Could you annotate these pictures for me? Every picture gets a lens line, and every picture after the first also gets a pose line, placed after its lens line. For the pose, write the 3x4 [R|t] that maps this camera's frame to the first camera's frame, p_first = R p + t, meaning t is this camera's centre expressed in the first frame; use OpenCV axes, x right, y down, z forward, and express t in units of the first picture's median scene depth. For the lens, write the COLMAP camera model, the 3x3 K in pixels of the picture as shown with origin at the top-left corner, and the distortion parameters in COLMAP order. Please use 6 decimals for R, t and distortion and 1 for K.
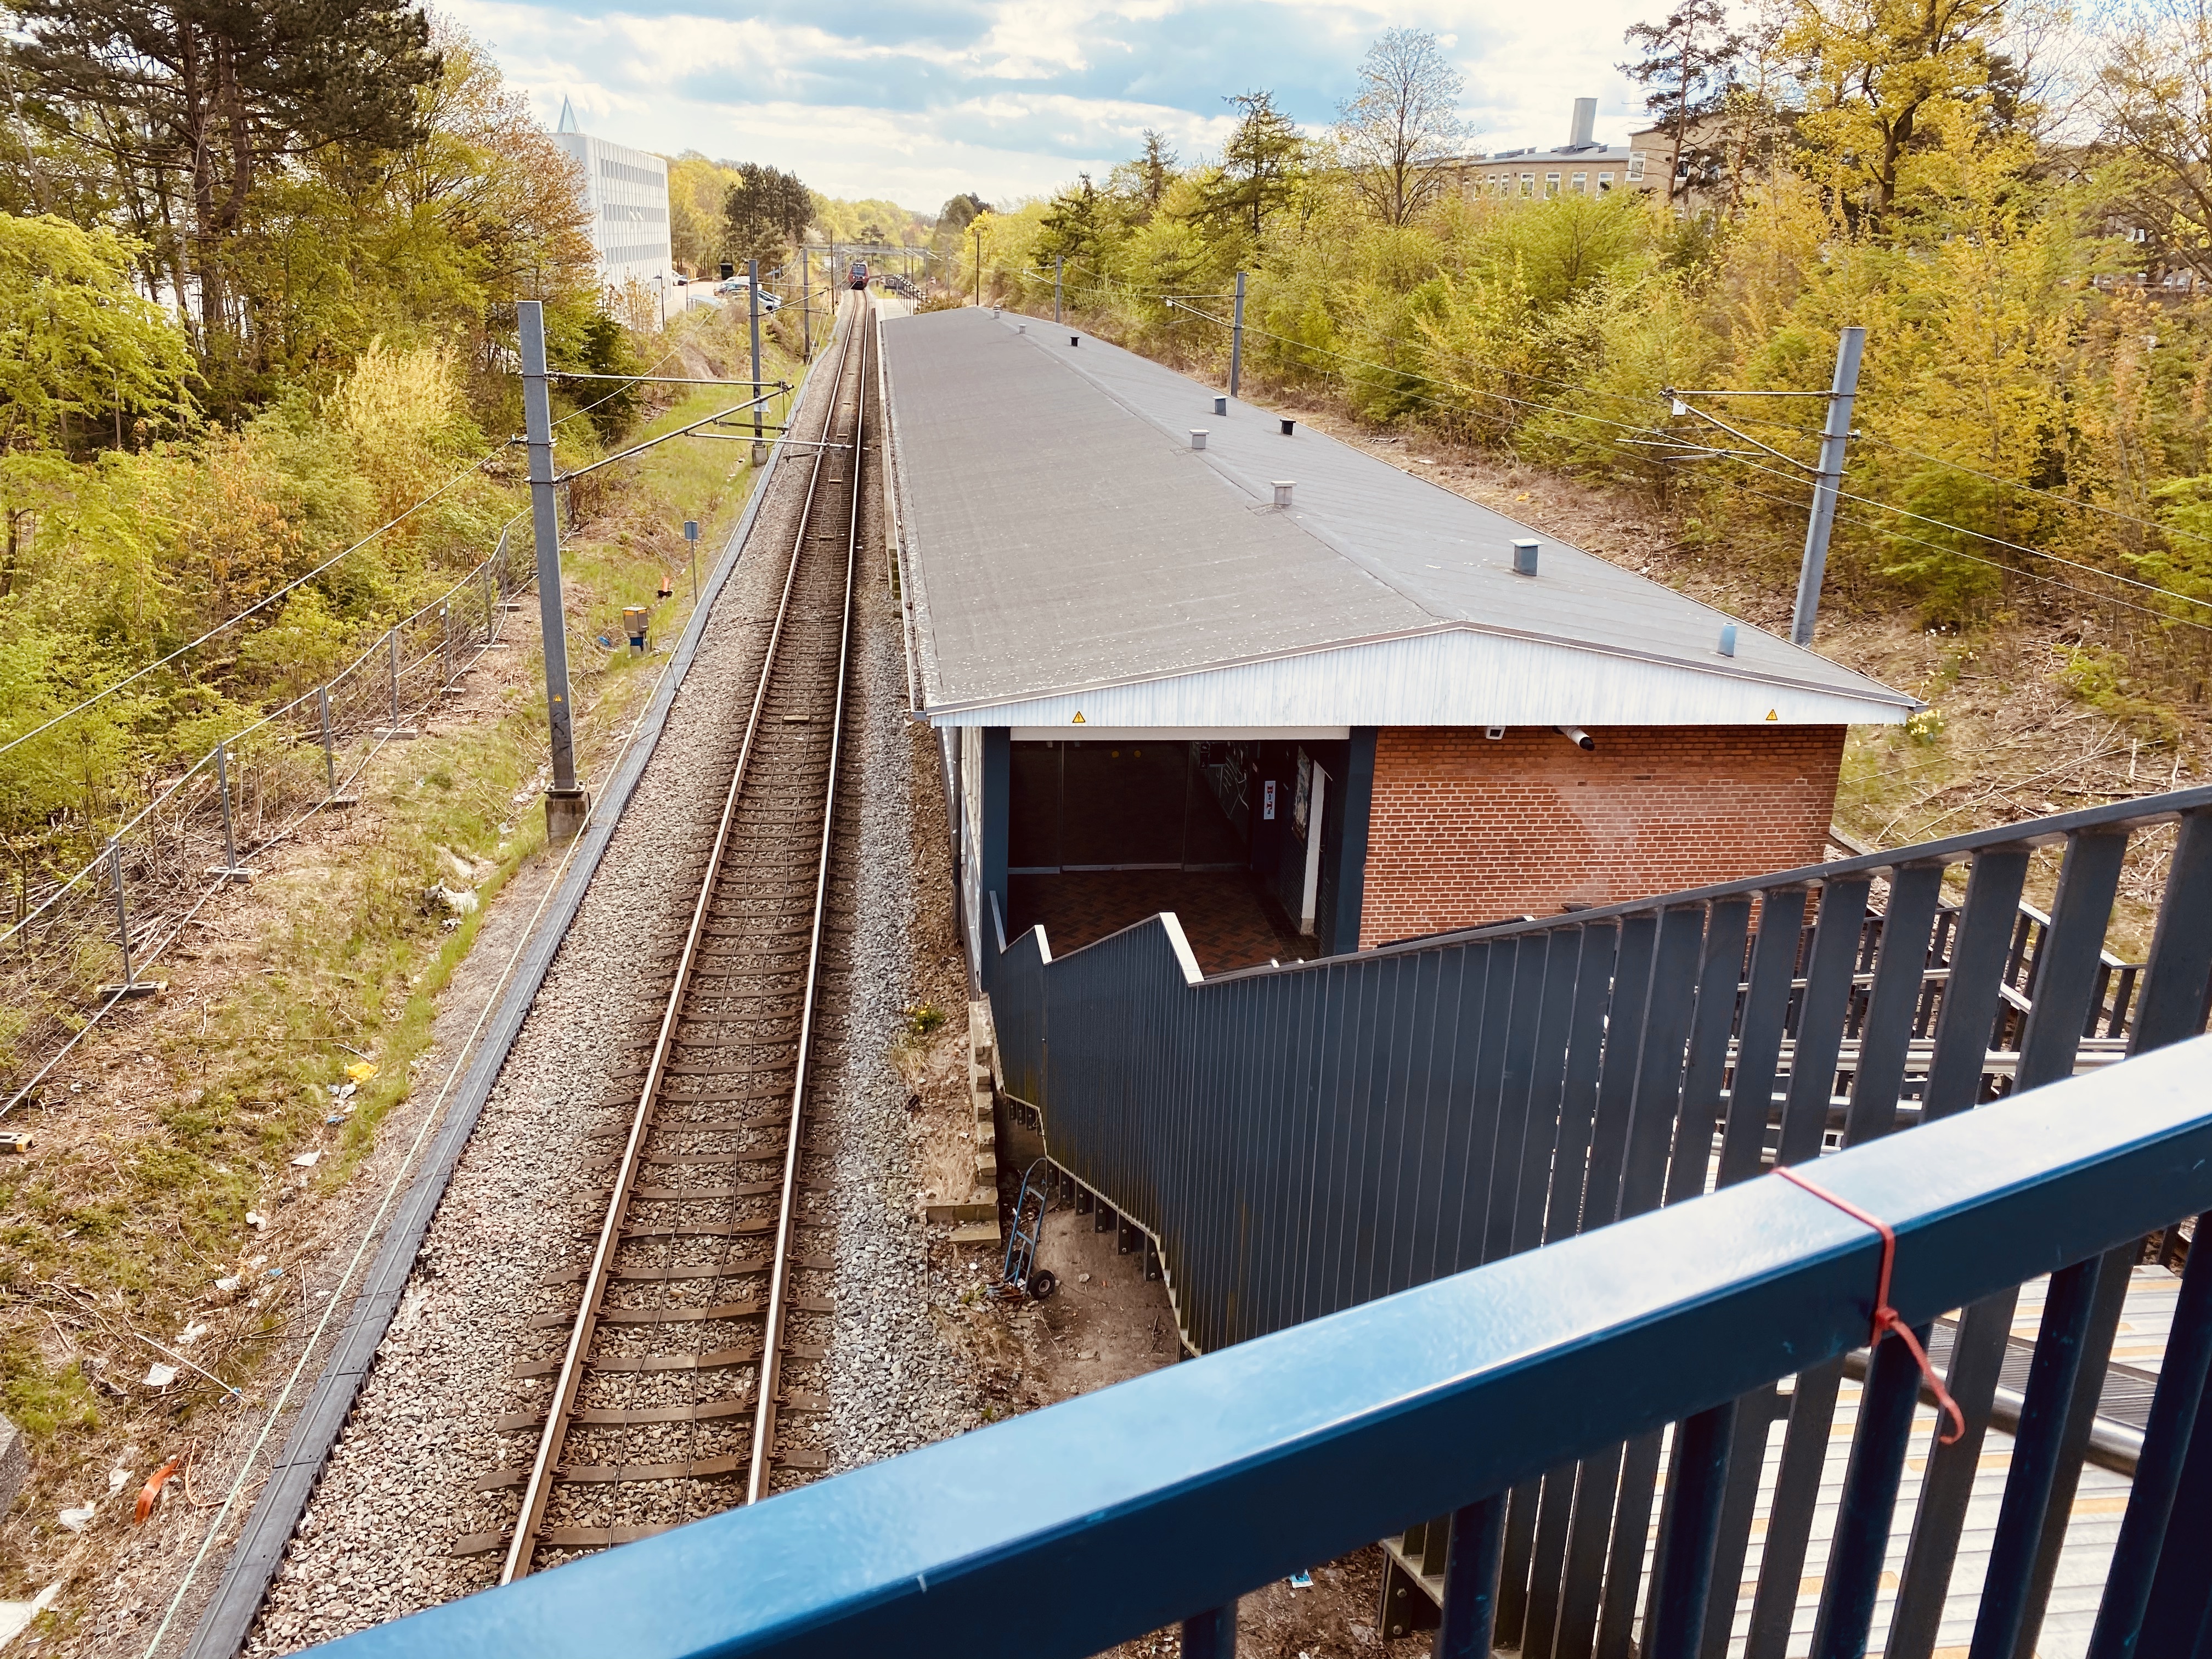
lens RADIAL K [[1678.8, 0, 1106.0], [0, 1678.8, 829.5], [0, 0, 1]] dist [0.007581, -0.003278]
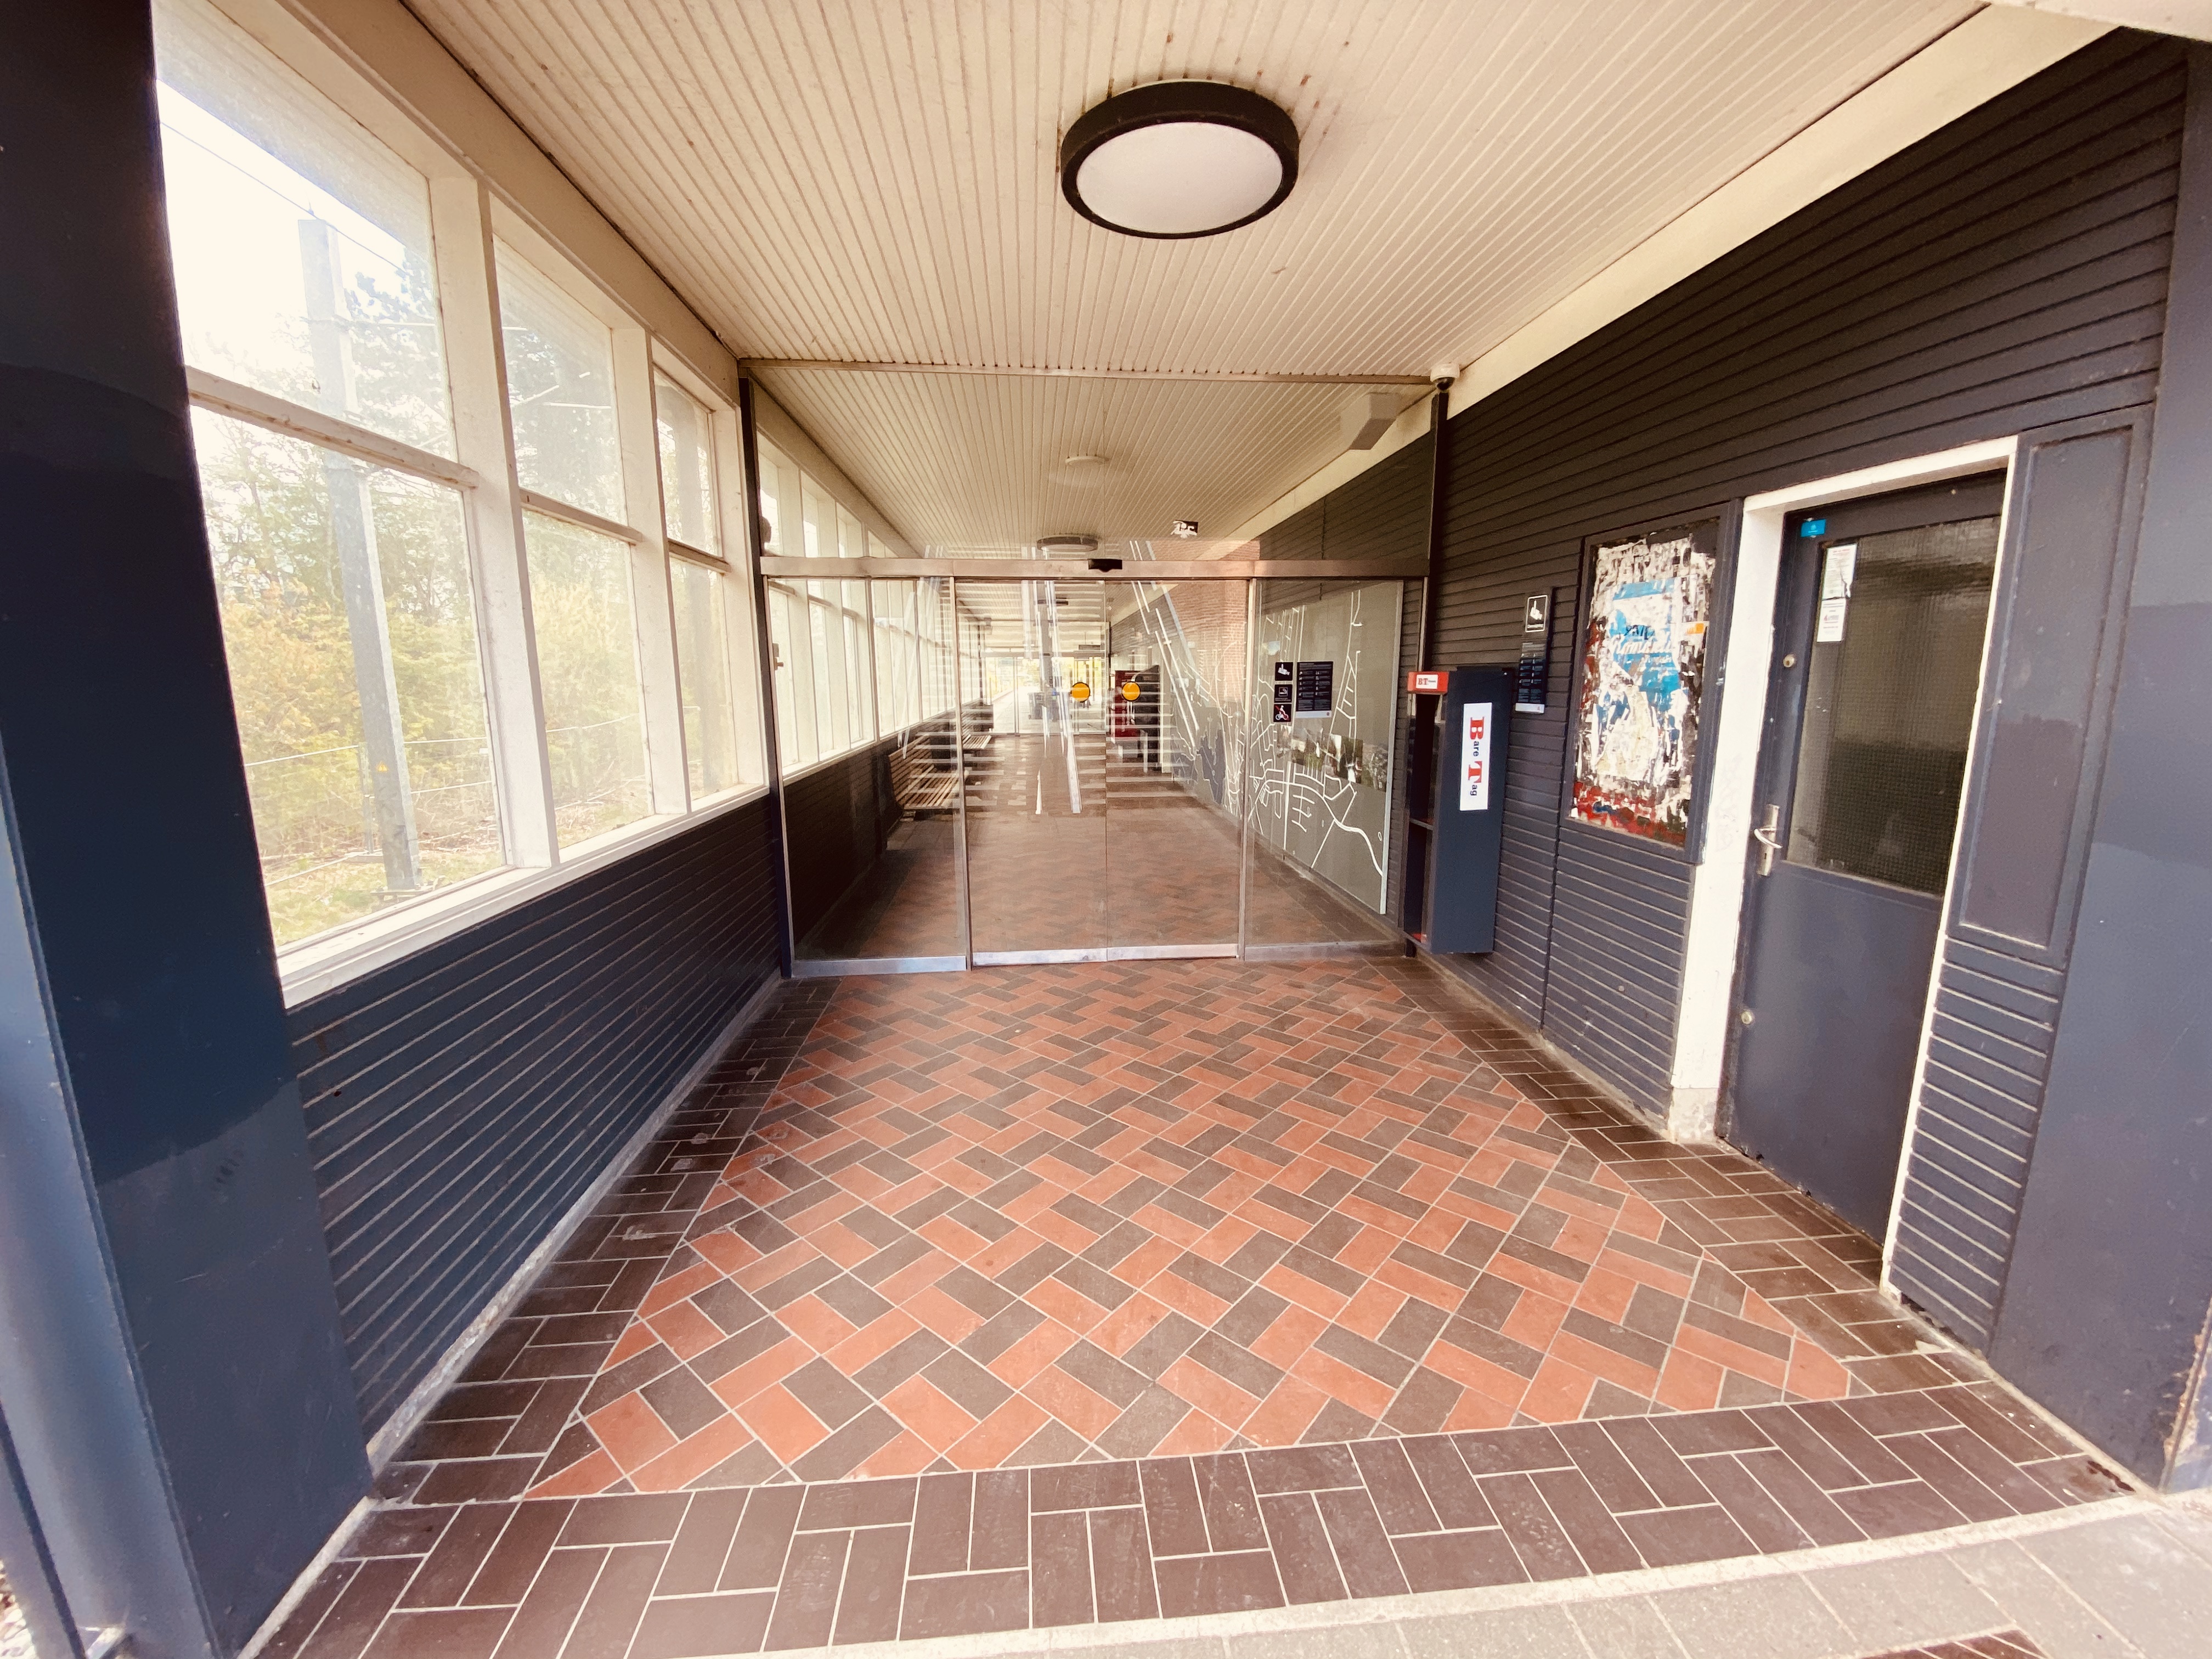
lens RADIAL K [[871.4, 0, 1098.8], [0, 871.4, 835.2], [0, 0, 1]] dist [0.050068, -0.033153]
pose [[0.997481, -0.032554, -0.063025, 0.012753], [0.021763, 0.986071, -0.164895, 0.016180], [0.067515, 0.163108, 0.984295, 0.417737]]
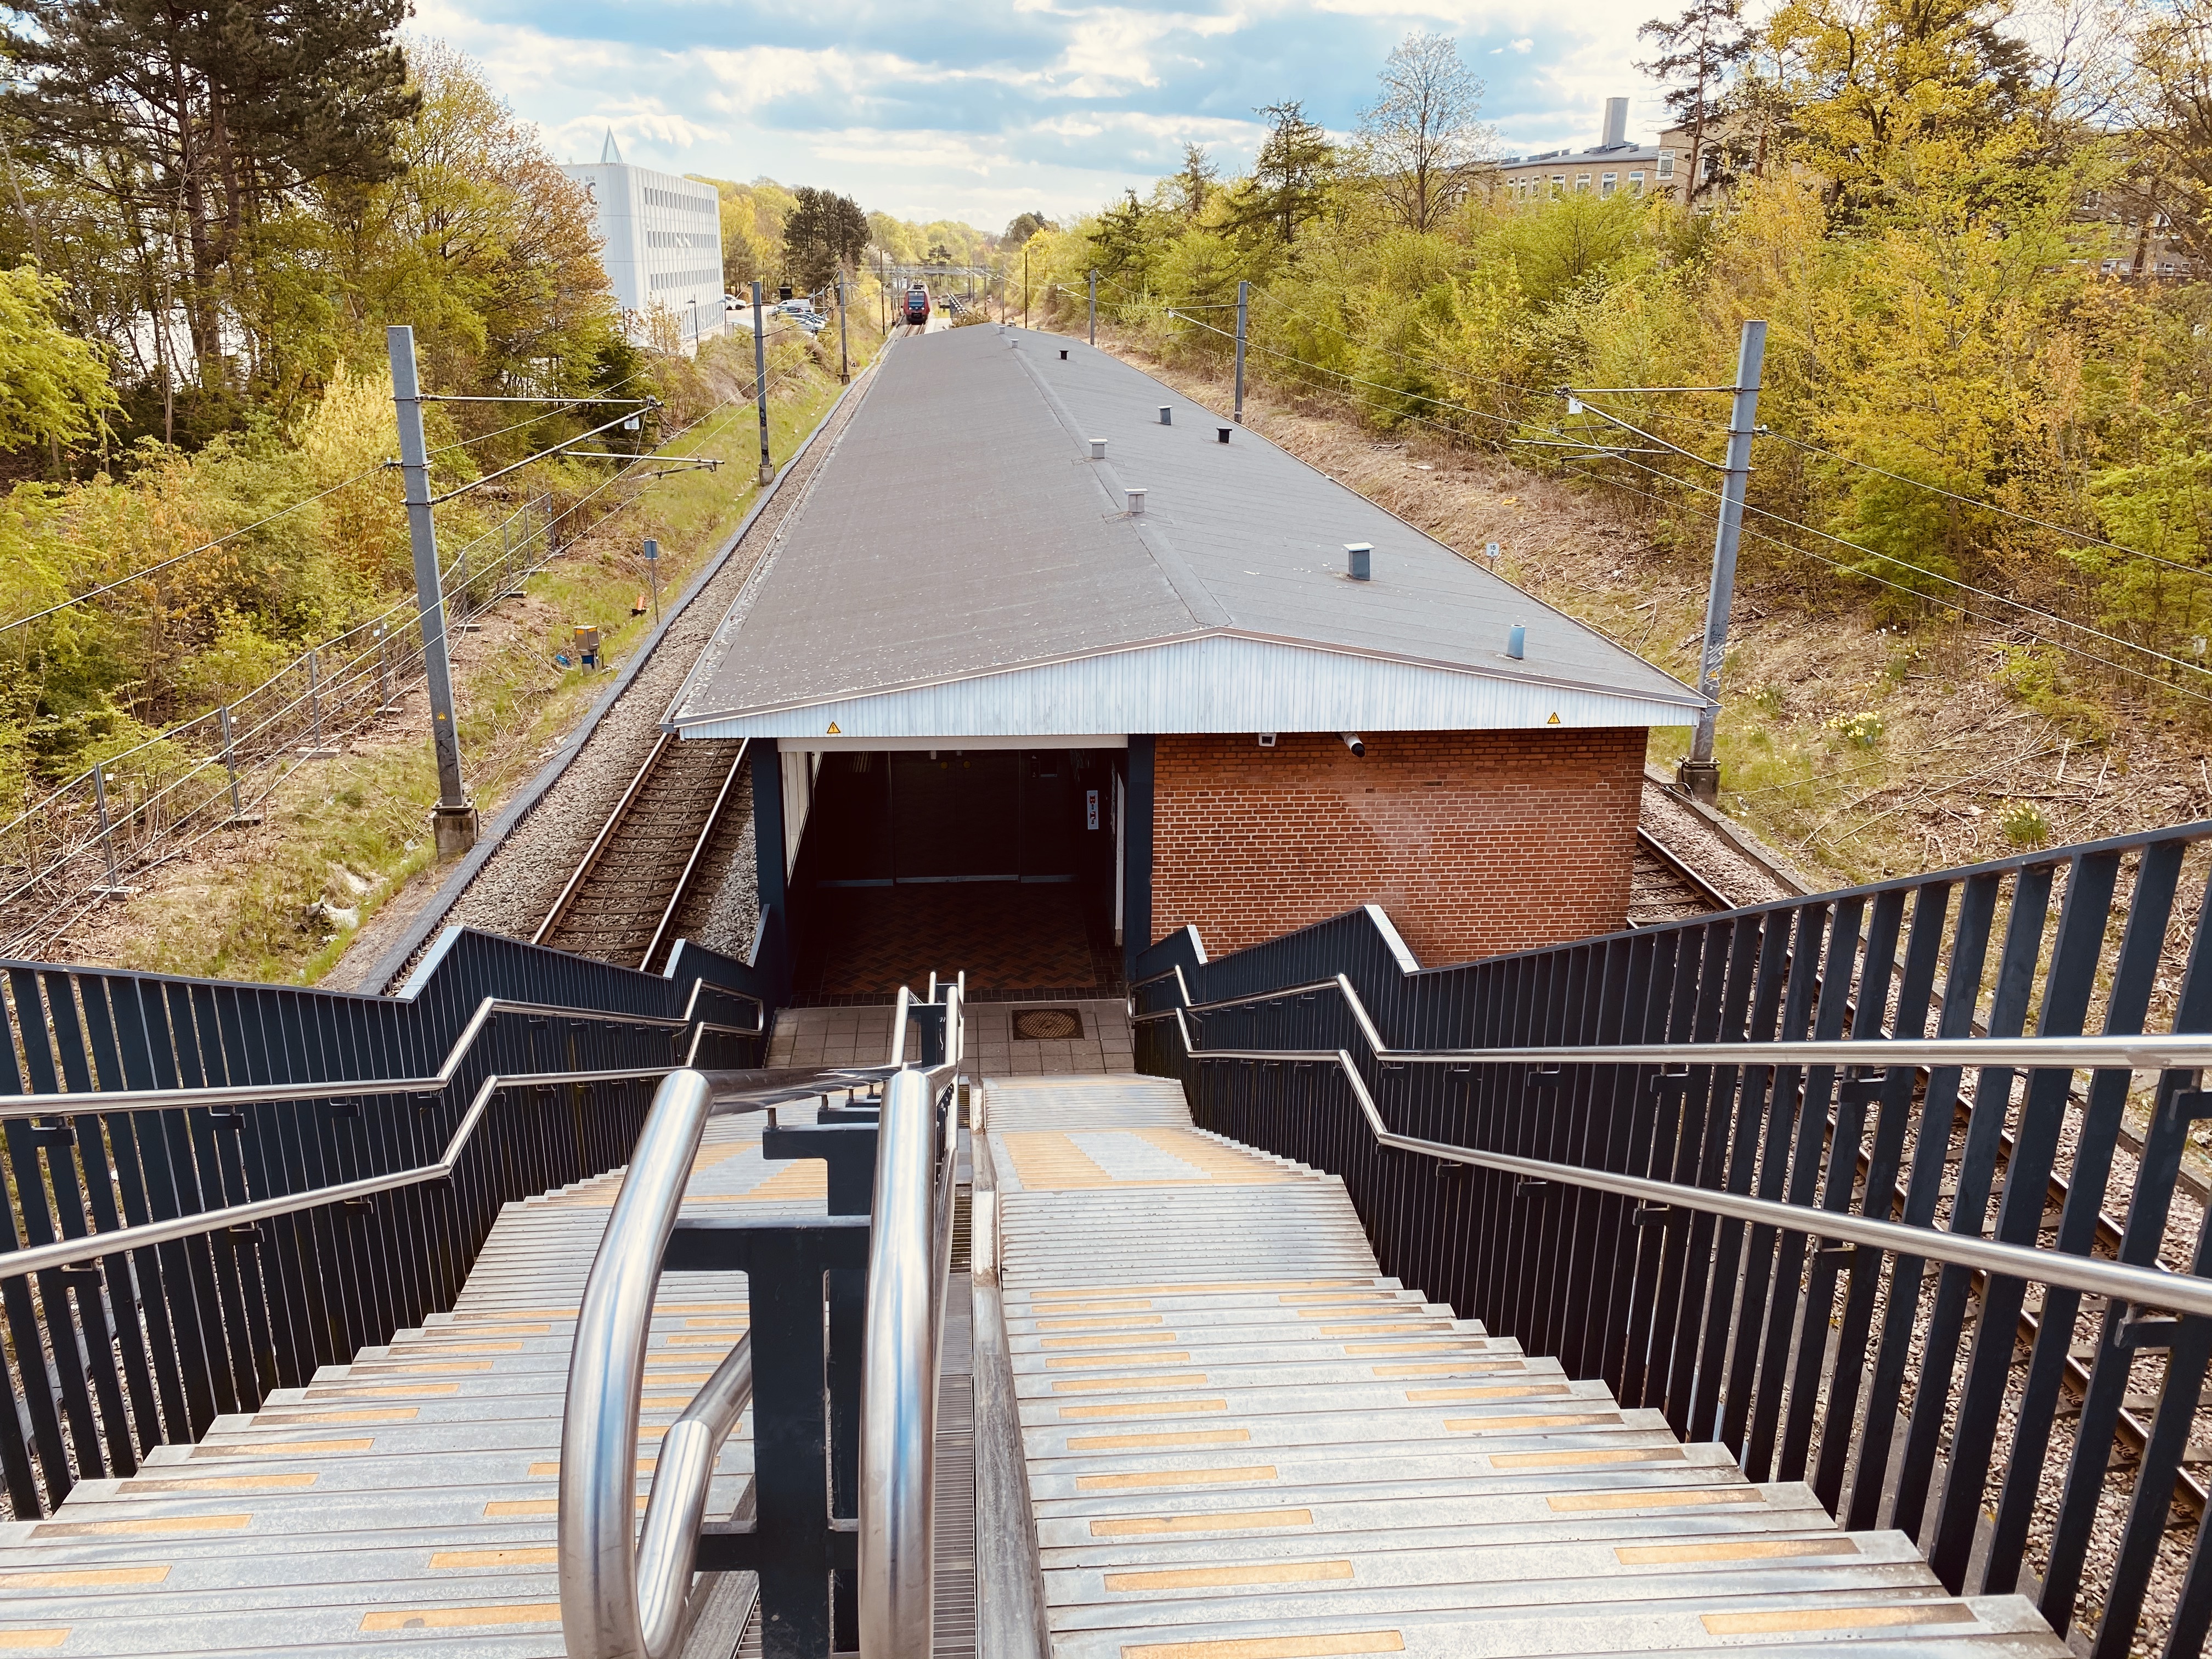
lens RADIAL K [[1682.7, 0, 1095.3], [0, 1682.7, 815.1], [0, 0, 1]] dist [0.008967, -0.002557]
pose [[0.998521, -0.009145, -0.053585, 0.079351], [0.008264, 0.999827, -0.016647, 0.000994], [0.053728, 0.016180, 0.998425, 0.004823]]
